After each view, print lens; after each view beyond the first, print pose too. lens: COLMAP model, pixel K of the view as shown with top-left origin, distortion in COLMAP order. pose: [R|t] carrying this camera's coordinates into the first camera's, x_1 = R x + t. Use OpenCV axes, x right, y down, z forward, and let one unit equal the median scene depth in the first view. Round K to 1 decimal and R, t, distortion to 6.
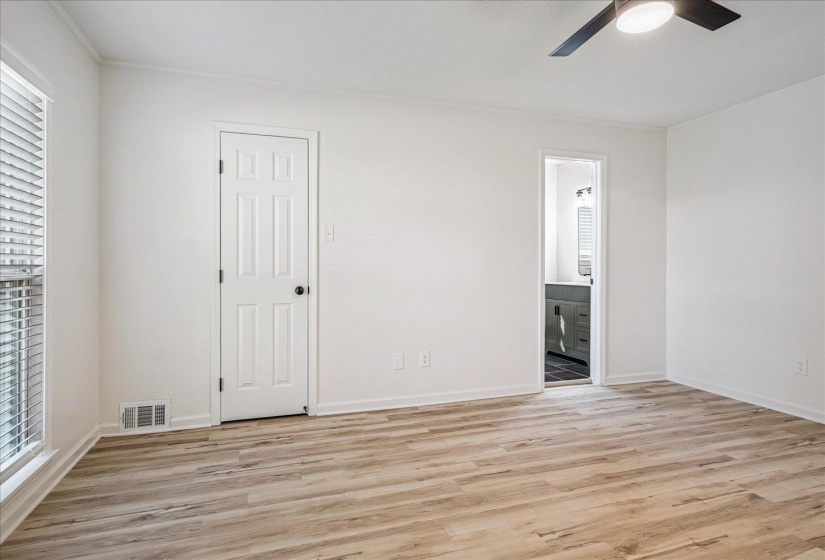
lens RADIAL K [[443.1, 0, 411.3], [0, 443.1, 275.1], [0, 0, 1]] dist [0.002018, 0.000240]
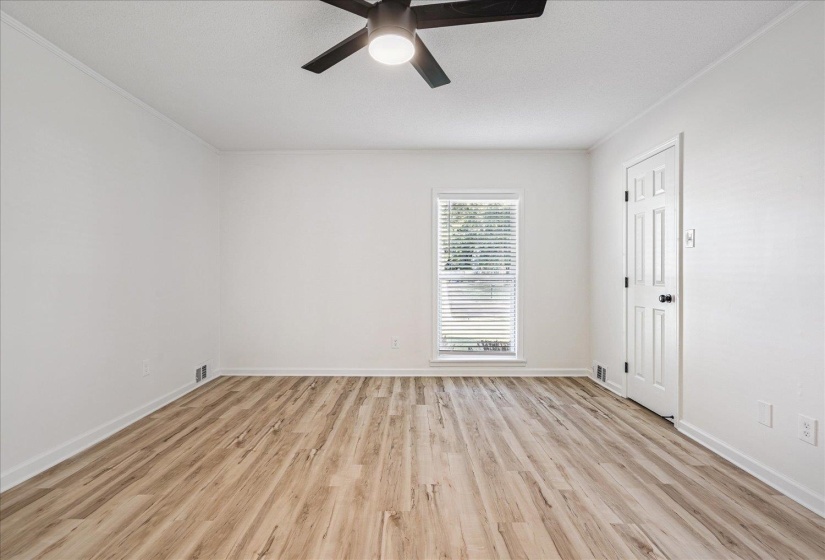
lens RADIAL K [[374.6, 0, 411.6], [0, 374.6, 285.5], [0, 0, 1]] dist [-0.003786, 0.000207]
pose [[-0.313595, 0.030783, -0.949058, 0.872180], [-0.017396, 0.999120, 0.038155, -0.020502], [0.949398, 0.028475, -0.312783, 0.832842]]
